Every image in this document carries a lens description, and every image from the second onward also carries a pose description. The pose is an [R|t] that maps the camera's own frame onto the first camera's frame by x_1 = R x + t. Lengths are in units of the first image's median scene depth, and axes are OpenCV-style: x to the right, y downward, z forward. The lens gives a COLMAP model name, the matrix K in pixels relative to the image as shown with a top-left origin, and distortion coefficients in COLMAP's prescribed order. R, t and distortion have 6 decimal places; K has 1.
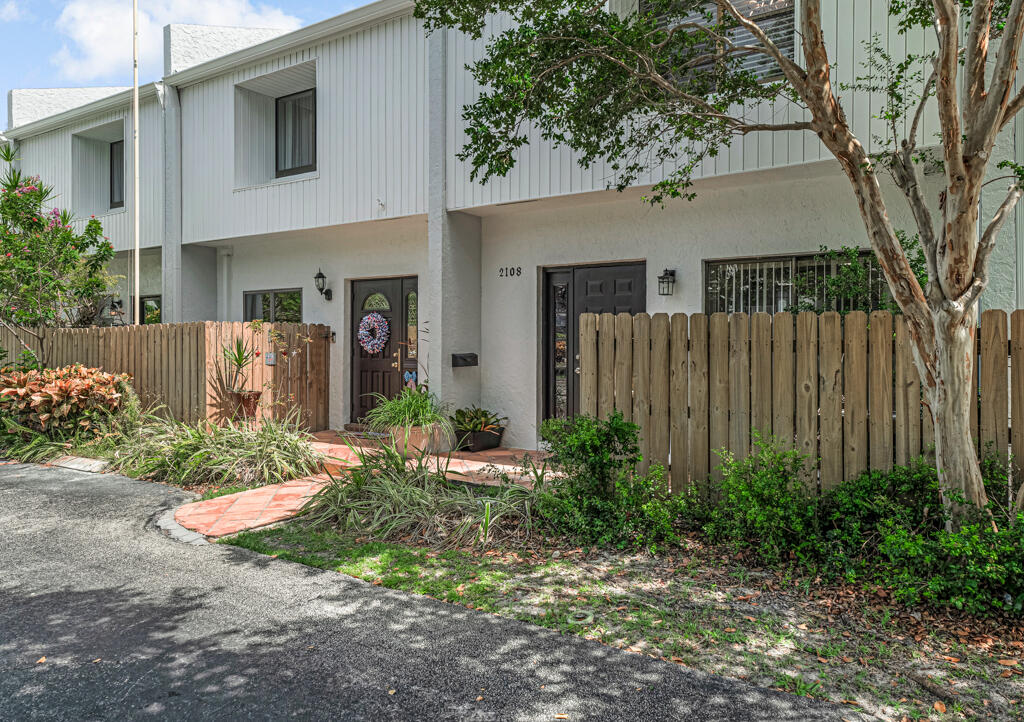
lens RADIAL K [[773.8, 0, 515.5], [0, 773.8, 345.3], [0, 0, 1]] dist [0.000670, -0.000822]
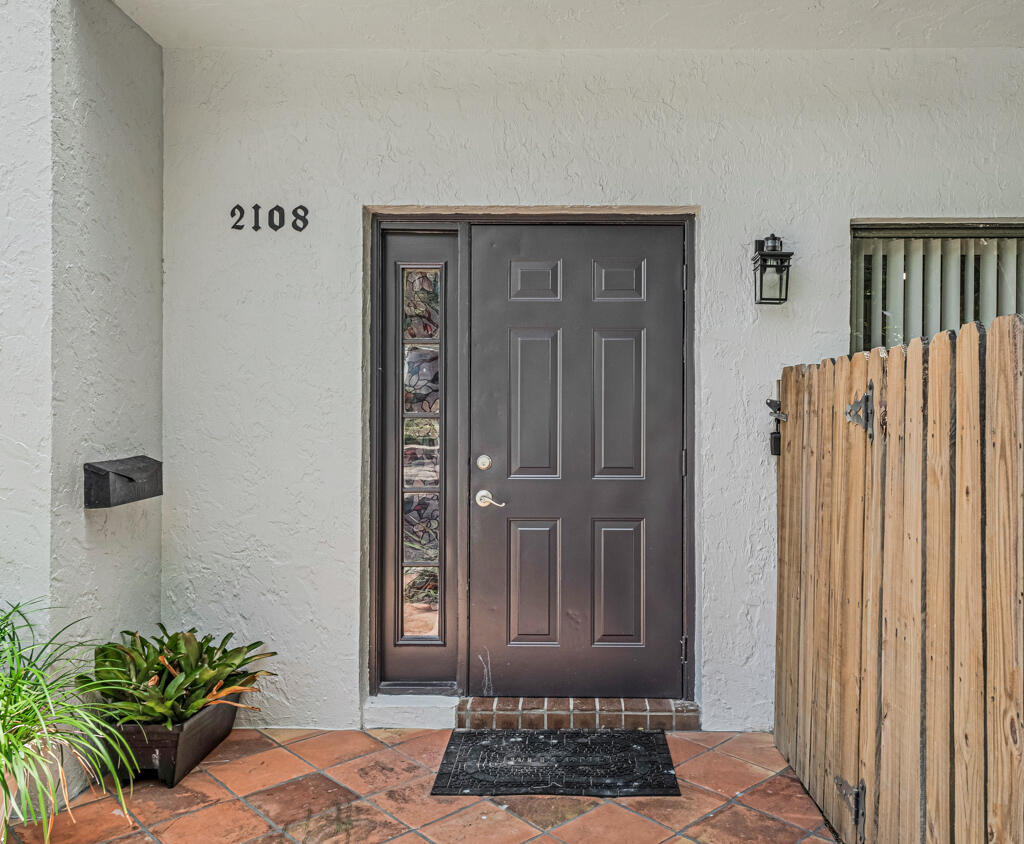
lens RADIAL K [[866.2, 0, 567.0], [0, 866.2, 409.3], [0, 0, 1]] dist [0.011298, 0.006895]
pose [[0.814876, 0.002954, 0.579627, -0.190777], [-0.001159, 0.999993, -0.003467, -0.013007], [-0.579634, 0.002153, 0.814874, 0.949316]]
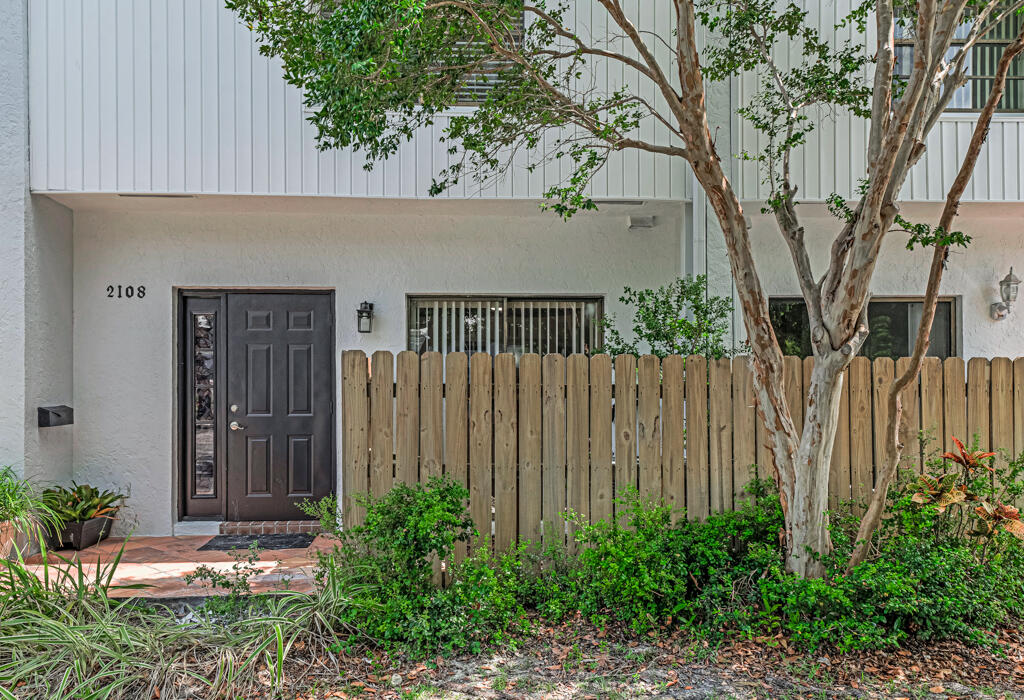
lens RADIAL K [[781.5, 0, 499.7], [0, 781.5, 382.9], [0, 0, 1]] dist [0.014822, 0.002265]
pose [[0.772161, 0.001696, 0.635425, -0.314254], [0.006699, 0.999919, -0.010809, 0.000238], [-0.635392, 0.012603, 0.772087, 0.340617]]
